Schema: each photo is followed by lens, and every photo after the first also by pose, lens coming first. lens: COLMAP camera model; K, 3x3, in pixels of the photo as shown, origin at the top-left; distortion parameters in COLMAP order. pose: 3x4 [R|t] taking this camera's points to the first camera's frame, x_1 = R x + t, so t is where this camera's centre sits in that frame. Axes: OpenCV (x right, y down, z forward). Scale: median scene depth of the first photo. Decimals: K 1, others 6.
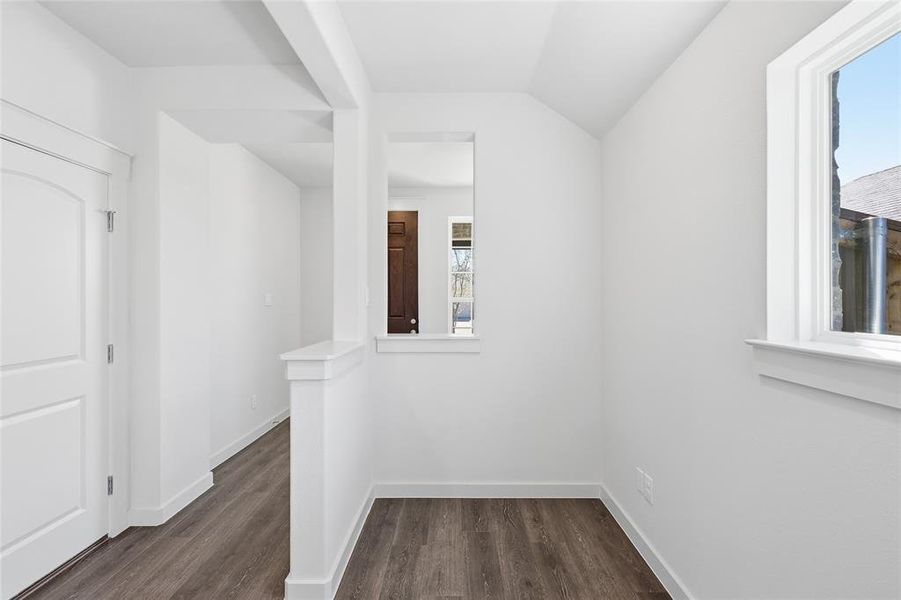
lens RADIAL K [[396.1, 0, 452.4], [0, 396.1, 299.3], [0, 0, 1]] dist [0.002044, -0.000003]
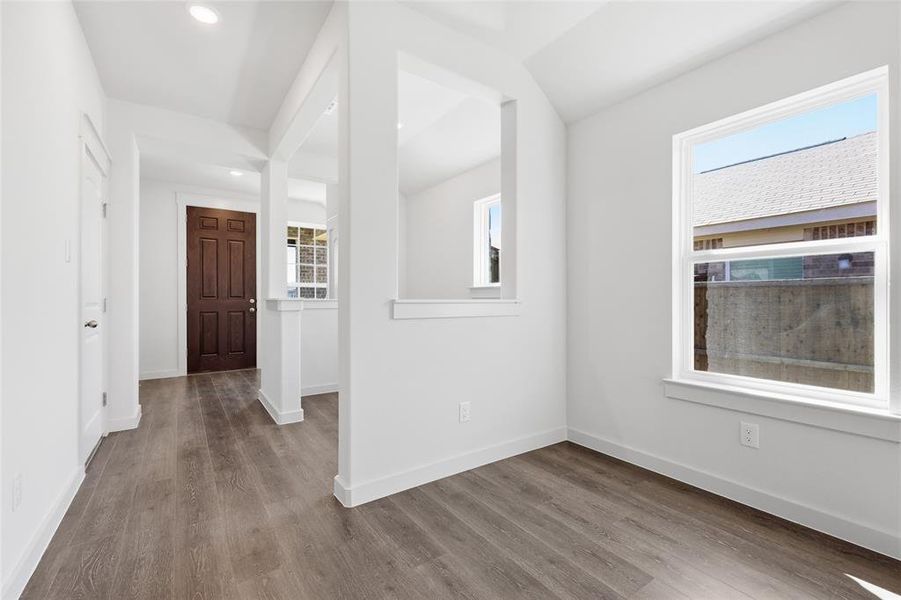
lens RADIAL K [[396.1, 0, 456.7], [0, 396.1, 299.5], [0, 0, 1]] dist [0.002044, -0.000003]
pose [[0.813936, 0.002031, 0.580951, -0.689787], [-0.000086, 0.999994, -0.003375, 0.127084], [-0.580955, 0.002697, 0.813932, -0.893516]]
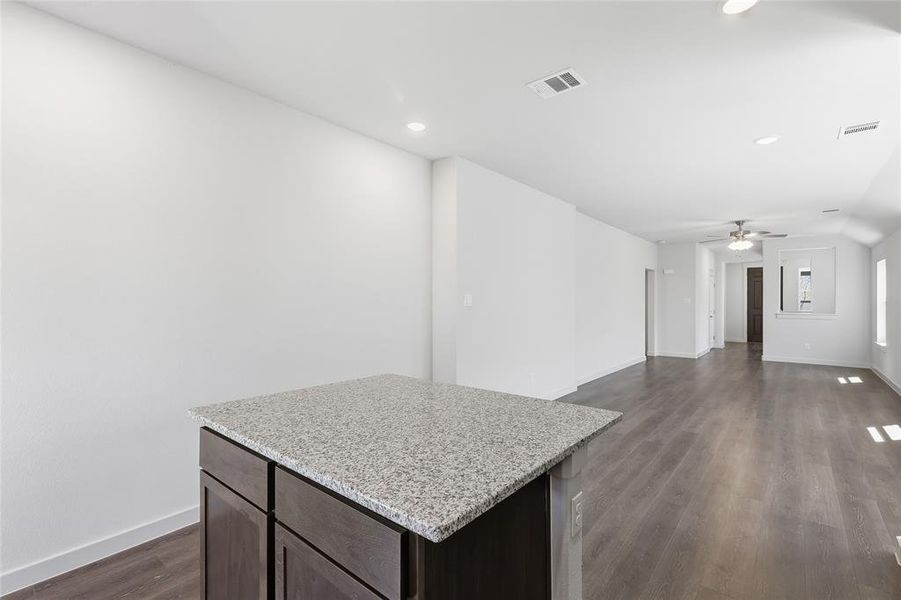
lens RADIAL K [[407.8, 0, 448.5], [0, 407.8, 300.1], [0, 0, 1]] dist [0.000308, -0.000705]
pose [[0.768756, 0.003365, -0.639533, -0.144729], [-0.007563, 0.999964, -0.003830, 0.033458], [0.639497, 0.007781, 0.768754, -5.402935]]
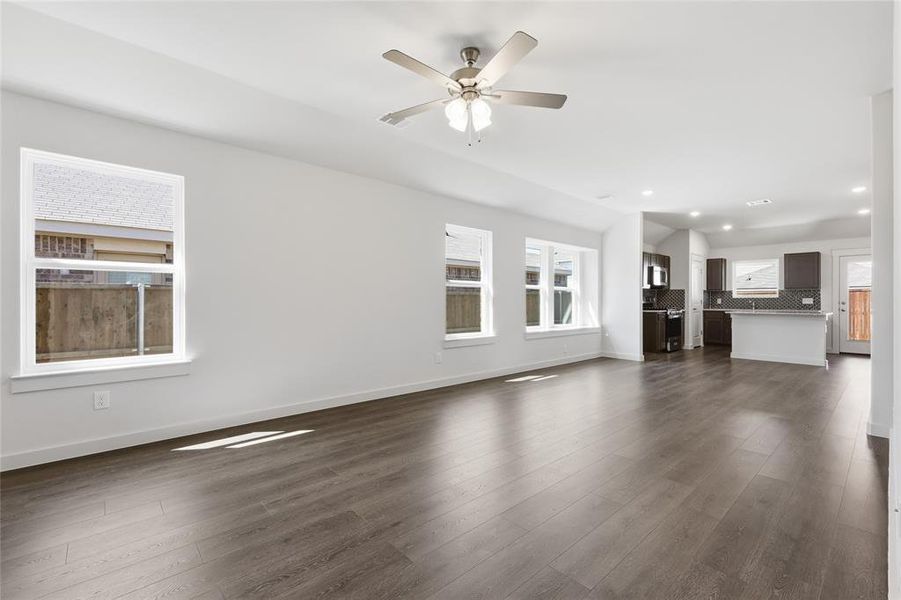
lens RADIAL K [[396.1, 0, 452.9], [0, 396.1, 301.4], [0, 0, 1]] dist [0.002044, -0.000003]
pose [[-0.678318, 0.001936, 0.734766, -1.323671], [0.006085, 0.999977, 0.002983, 0.131428], [-0.734744, 0.006494, -0.678314, -0.468594]]
